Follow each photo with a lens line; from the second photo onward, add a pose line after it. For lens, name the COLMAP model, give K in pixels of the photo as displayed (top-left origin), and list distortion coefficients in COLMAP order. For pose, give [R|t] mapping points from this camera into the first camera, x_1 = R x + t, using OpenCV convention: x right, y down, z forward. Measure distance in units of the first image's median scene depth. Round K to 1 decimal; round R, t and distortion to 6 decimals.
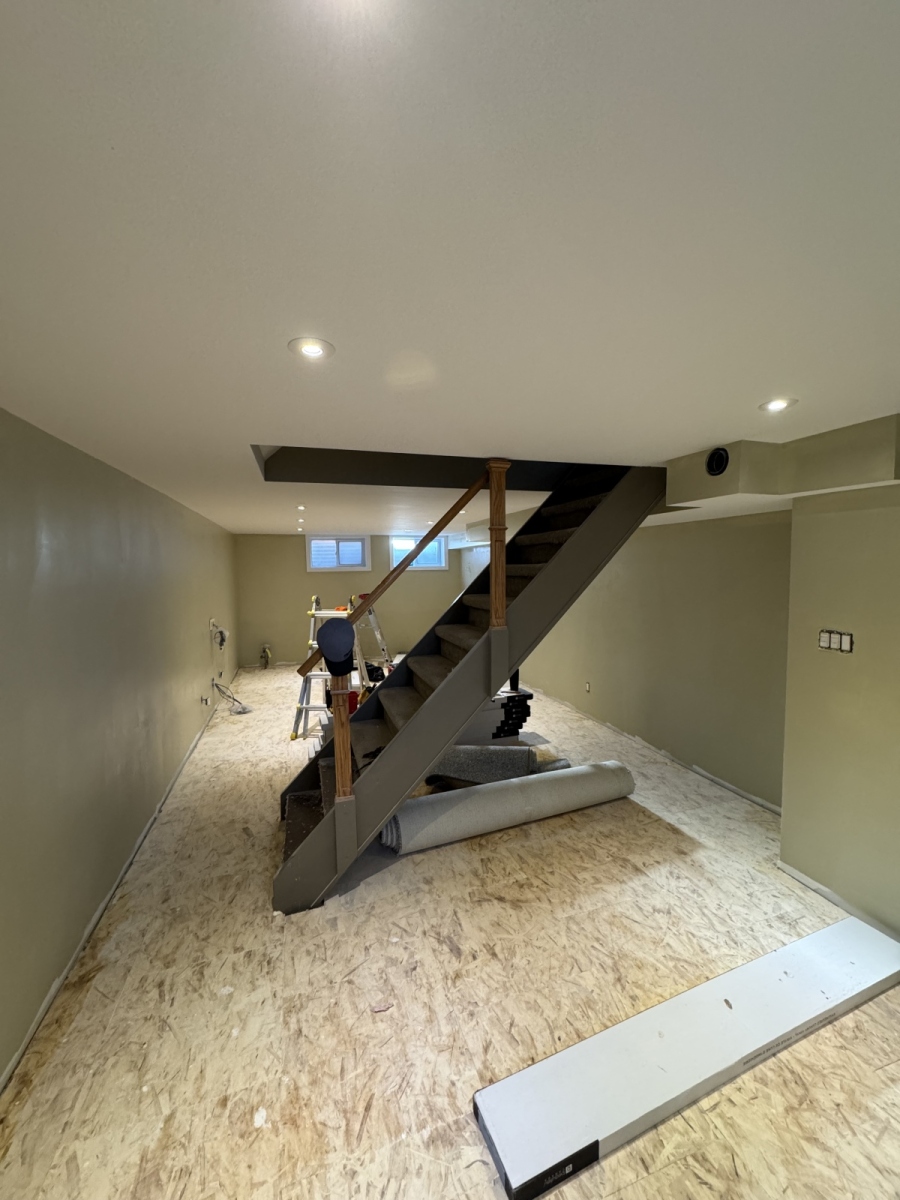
lens RADIAL K [[468.1, 0, 450.4], [0, 468.1, 598.3], [0, 0, 1]] dist [0.003000, 0.000177]
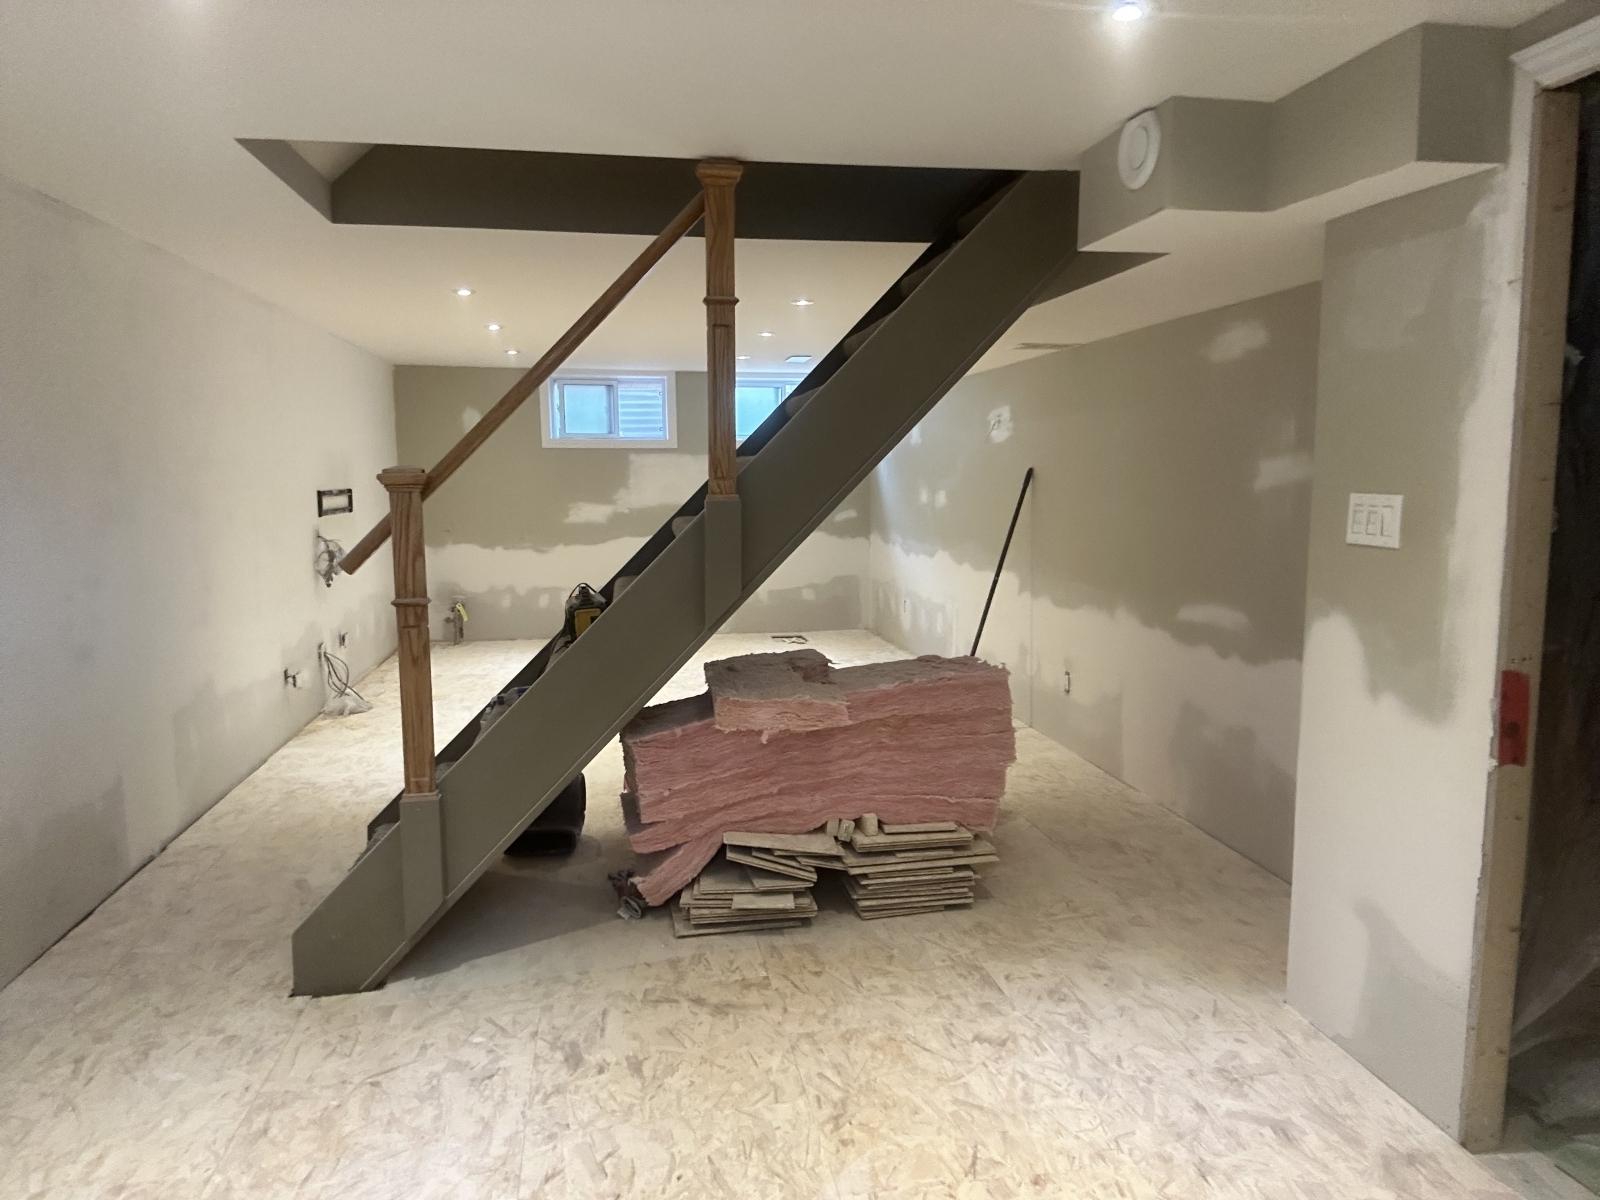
lens RADIAL K [[1077.7, 0, 818.4], [0, 1077.7, 596.1], [0, 0, 1]] dist [0.051380, -0.049973]
pose [[0.990025, 0.024091, -0.138815, 0.430098], [-0.017893, 0.998794, 0.045731, 0.132842], [0.139749, -0.042791, 0.989262, -0.188913]]
